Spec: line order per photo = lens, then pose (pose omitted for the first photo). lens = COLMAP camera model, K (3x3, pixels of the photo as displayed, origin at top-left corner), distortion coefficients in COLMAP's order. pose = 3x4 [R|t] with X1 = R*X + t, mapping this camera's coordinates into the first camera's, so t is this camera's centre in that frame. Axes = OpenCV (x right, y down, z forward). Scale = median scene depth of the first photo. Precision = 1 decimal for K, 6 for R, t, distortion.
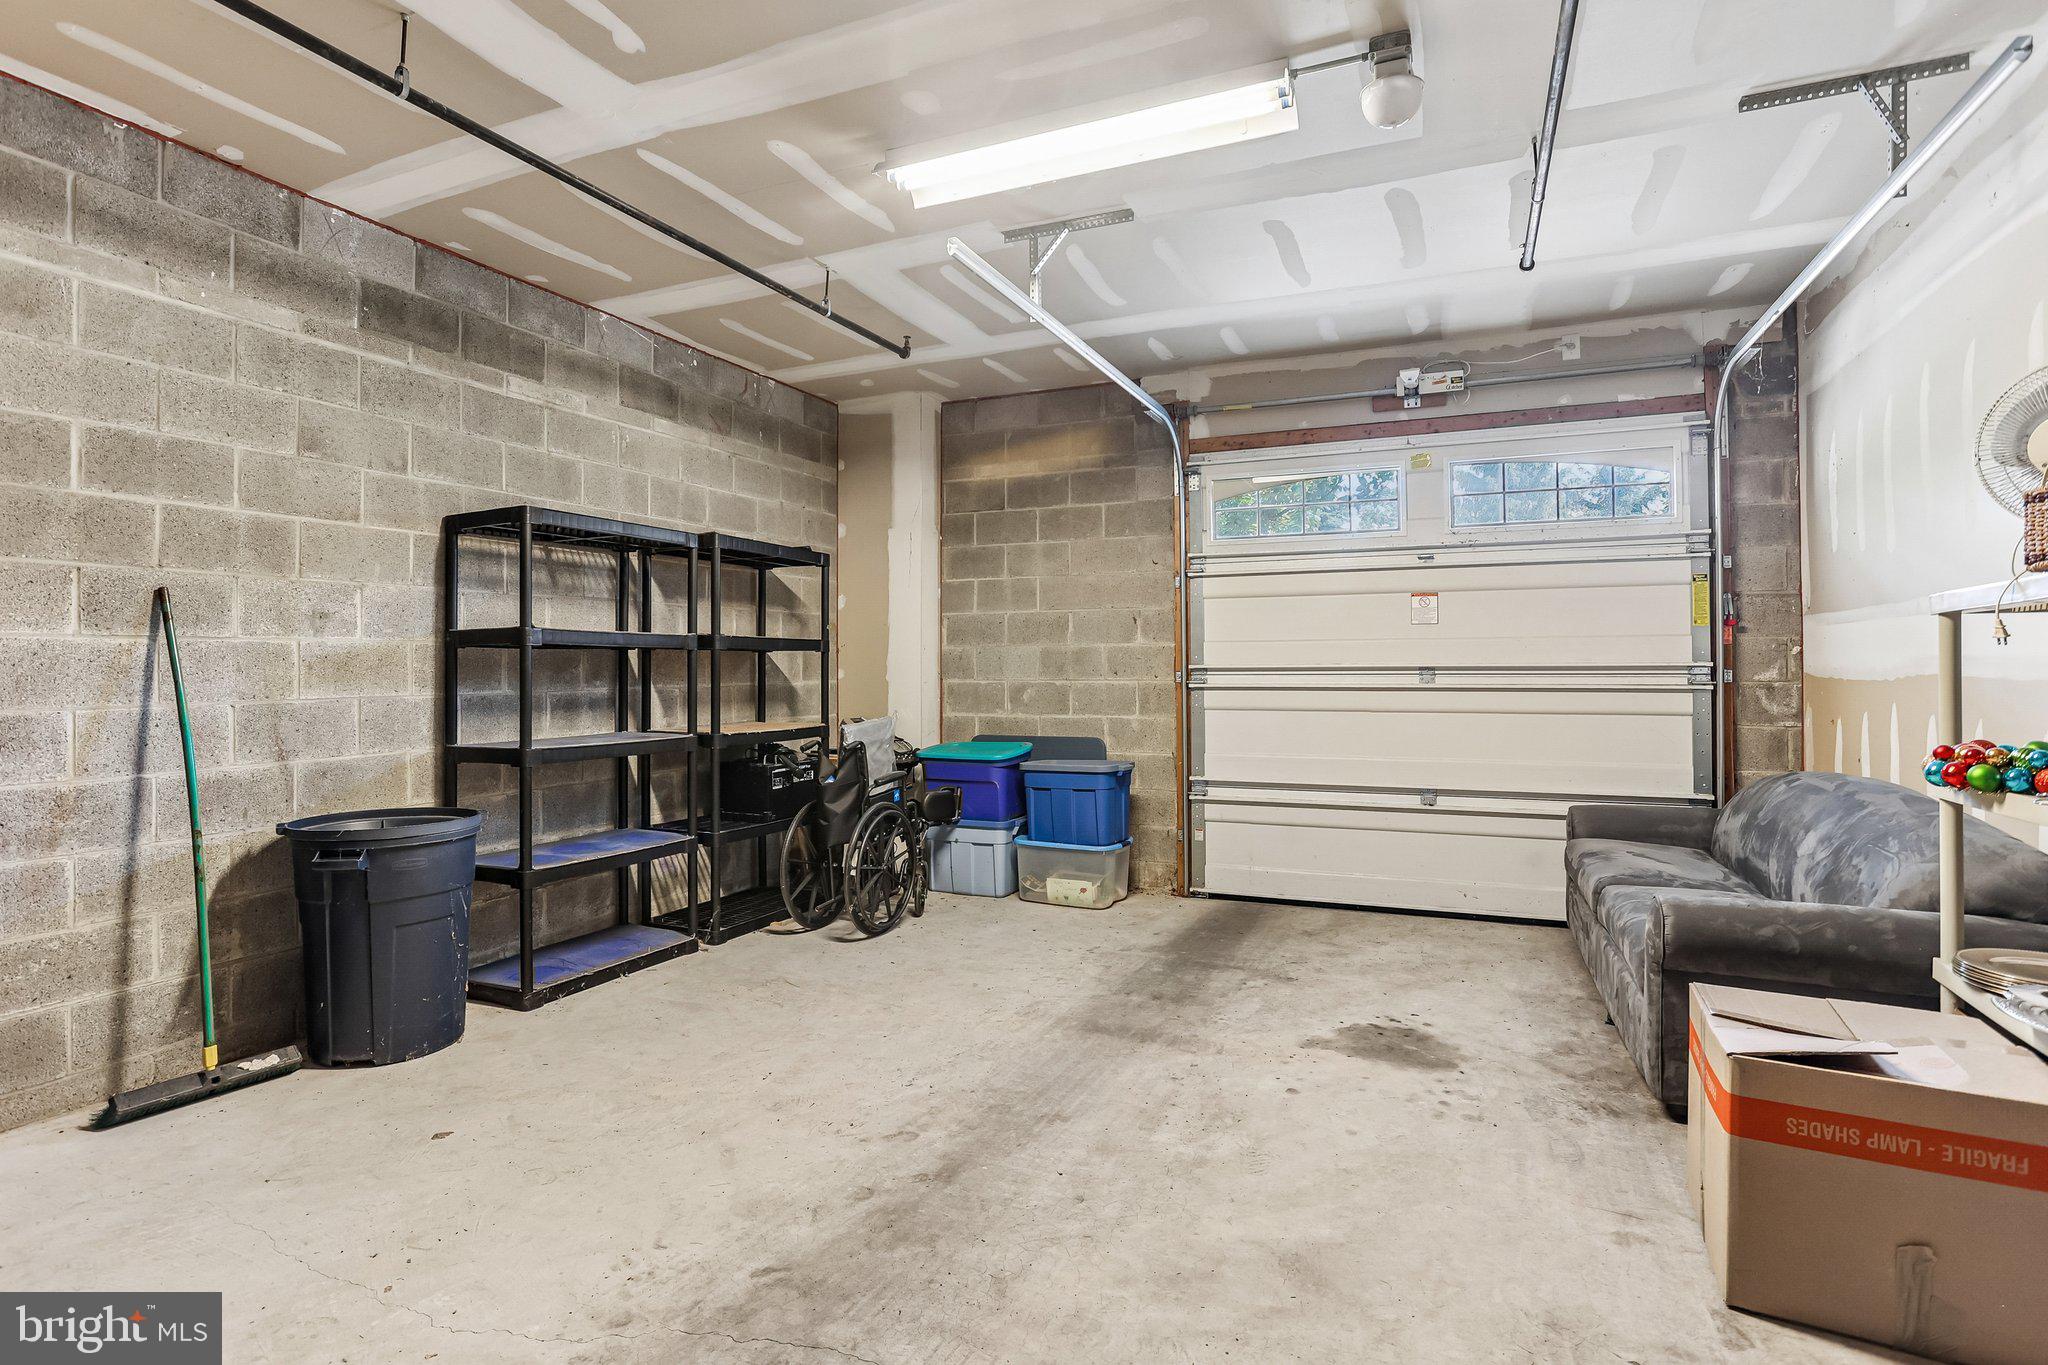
lens RADIAL K [[1024.8, 0, 1017.1], [0, 1024.8, 666.9], [0, 0, 1]] dist [-0.035435, 0.000953]
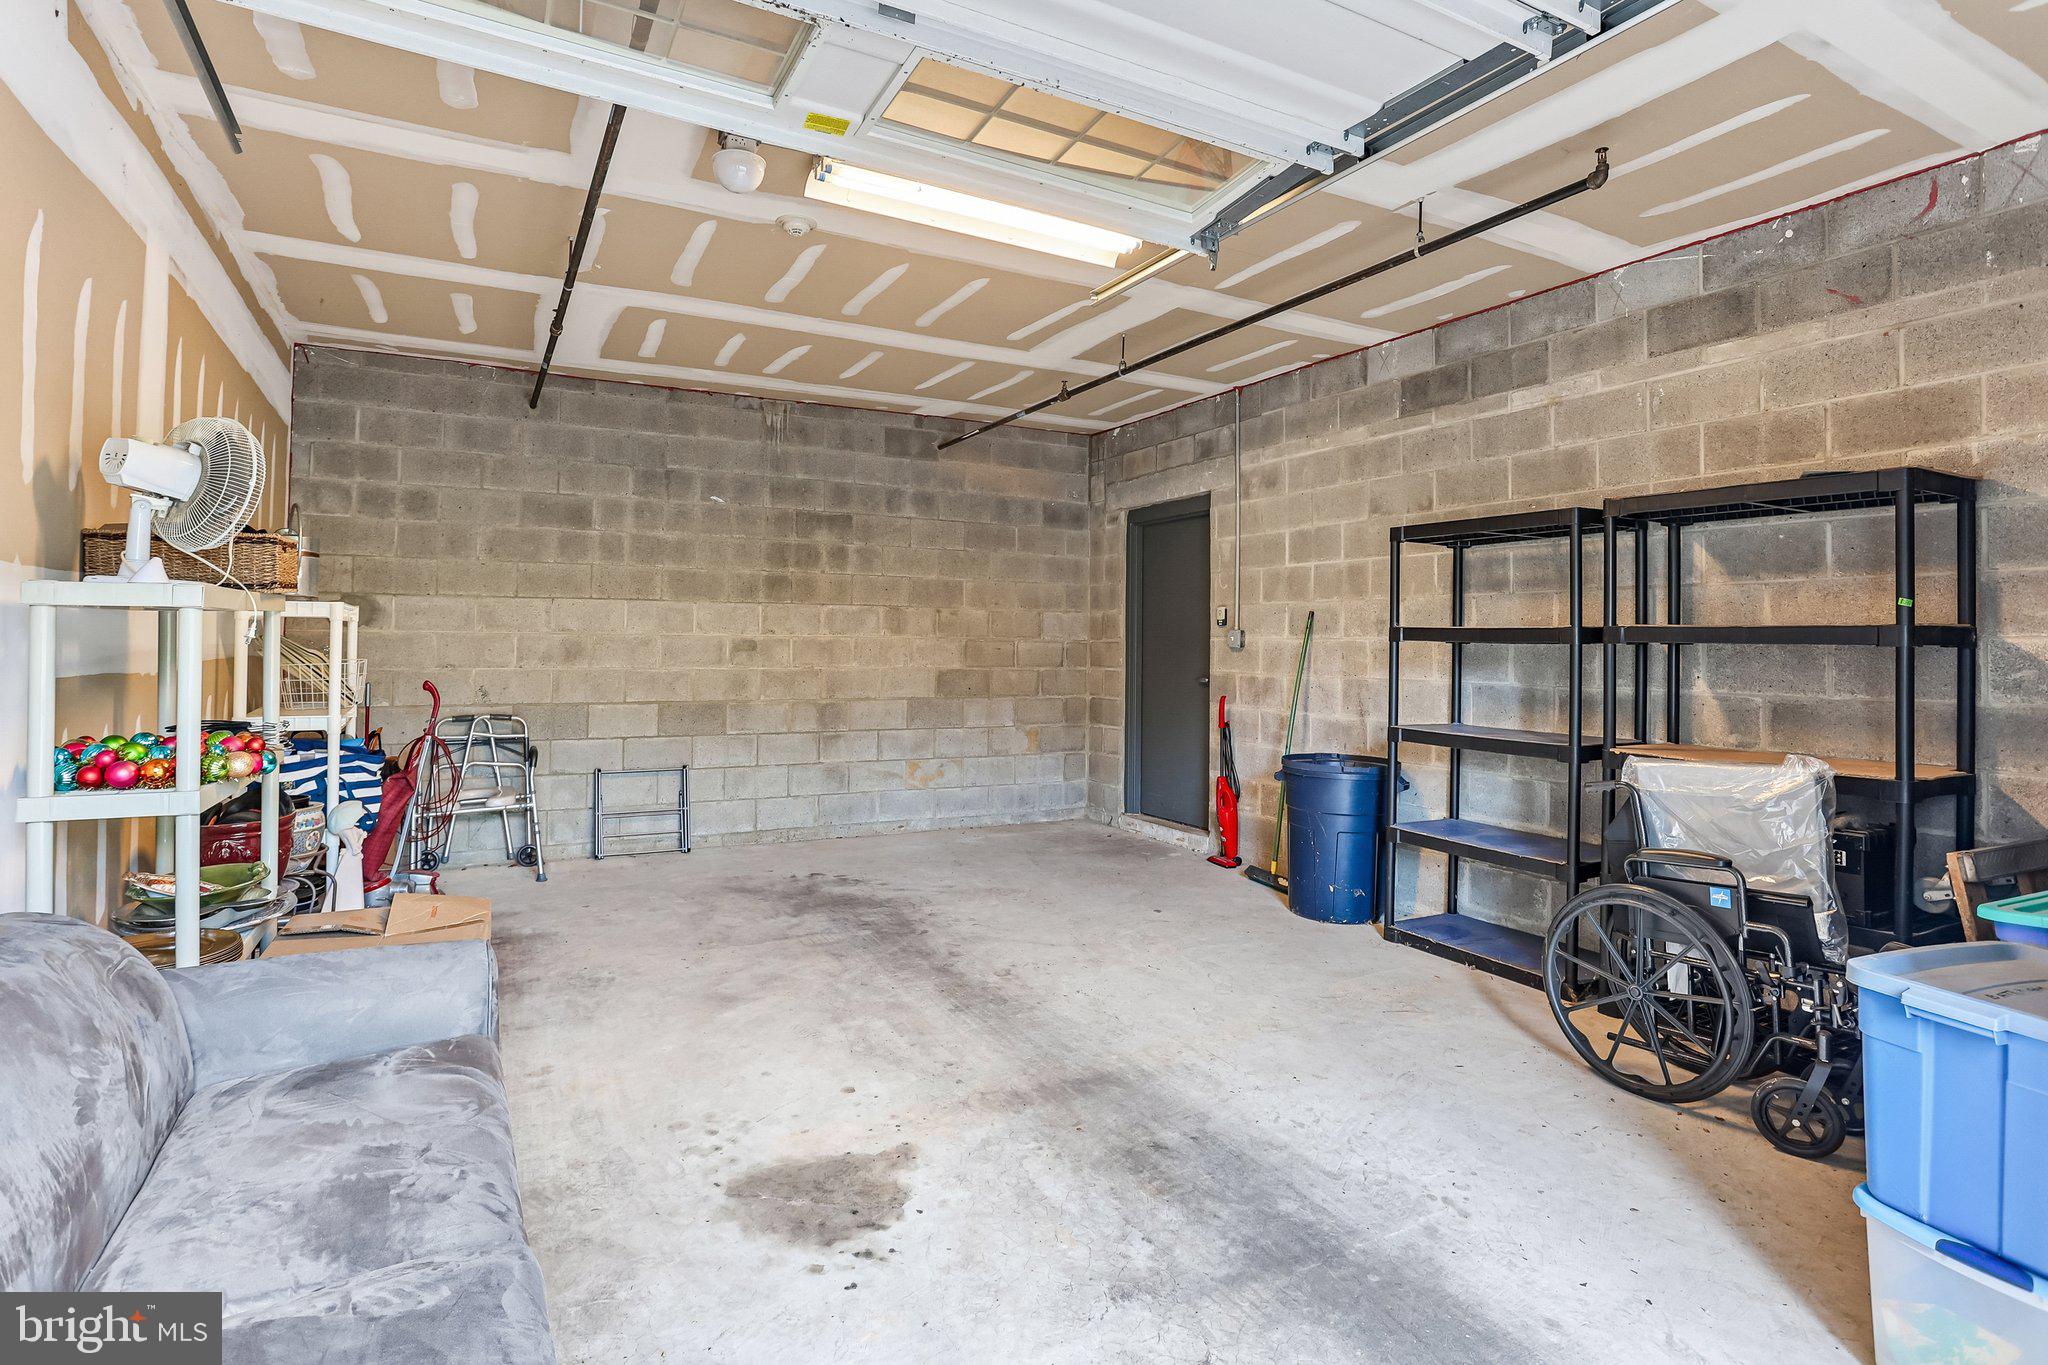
lens RADIAL K [[1024.8, 0, 1017.1], [0, 1024.8, 666.9], [0, 0, 1]] dist [-0.035435, 0.000953]
pose [[-0.613579, 0.016457, -0.789462, 0.833437], [-0.004529, 0.999693, 0.024360, -0.022787], [0.789620, 0.018522, -0.613316, 1.516711]]
